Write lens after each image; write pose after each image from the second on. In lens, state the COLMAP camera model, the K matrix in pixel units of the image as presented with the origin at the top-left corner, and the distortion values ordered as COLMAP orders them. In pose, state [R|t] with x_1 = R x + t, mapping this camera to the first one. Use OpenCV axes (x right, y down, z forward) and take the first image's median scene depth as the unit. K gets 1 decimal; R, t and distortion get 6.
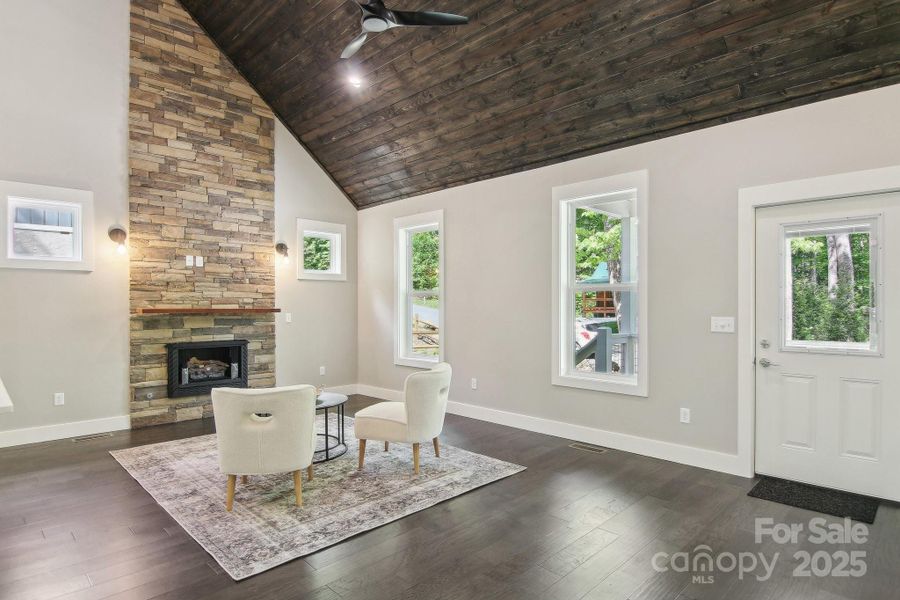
lens RADIAL K [[501.2, 0, 452.6], [0, 501.2, 307.7], [0, 0, 1]] dist [0.022774, -0.034017]
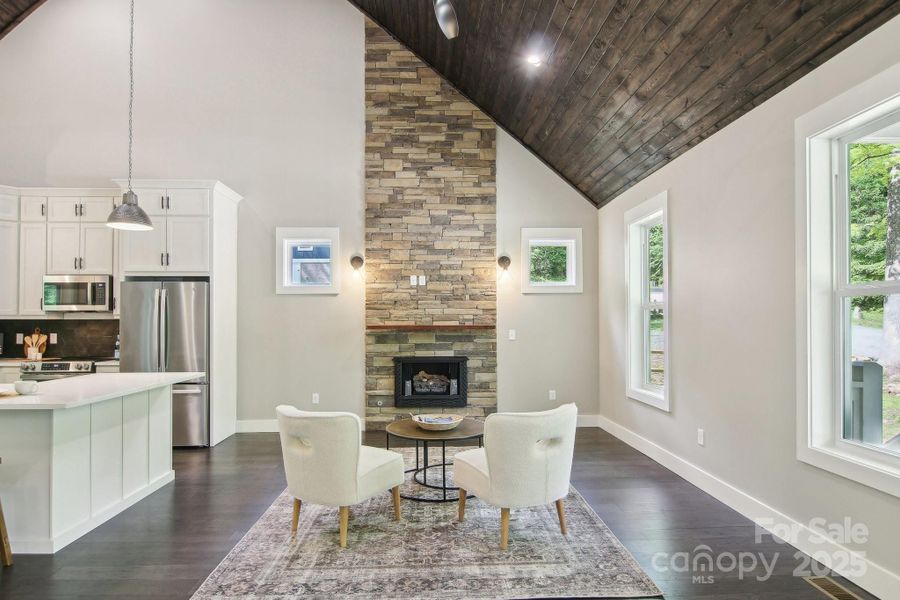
lens RADIAL K [[503.2, 0, 450.6], [0, 503.2, 312.8], [0, 0, 1]] dist [-0.003810, -0.015432]
pose [[0.733456, -0.013602, -0.679601, 0.264126], [0.000874, 0.999818, -0.019067, -0.004134], [0.679737, 0.013391, 0.733334, 0.272657]]
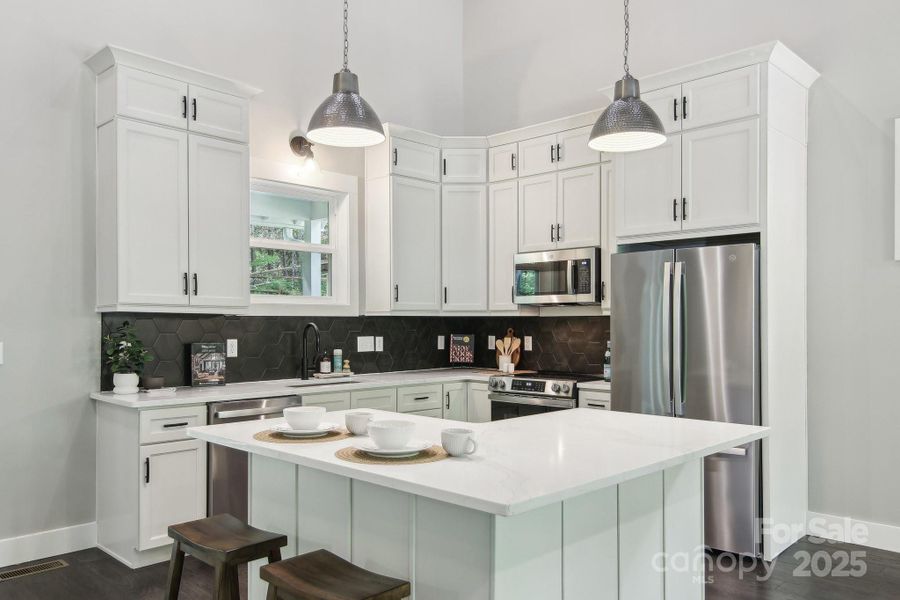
lens RADIAL K [[690.0, 0, 441.0], [0, 690.0, 318.1], [0, 0, 1]] dist [0.008334, 0.002242]
pose [[0.001479, -0.004794, -0.999987, -0.037893], [-0.003103, 0.999984, -0.004798, -0.003358], [0.999994, 0.003110, 0.001464, 0.344096]]
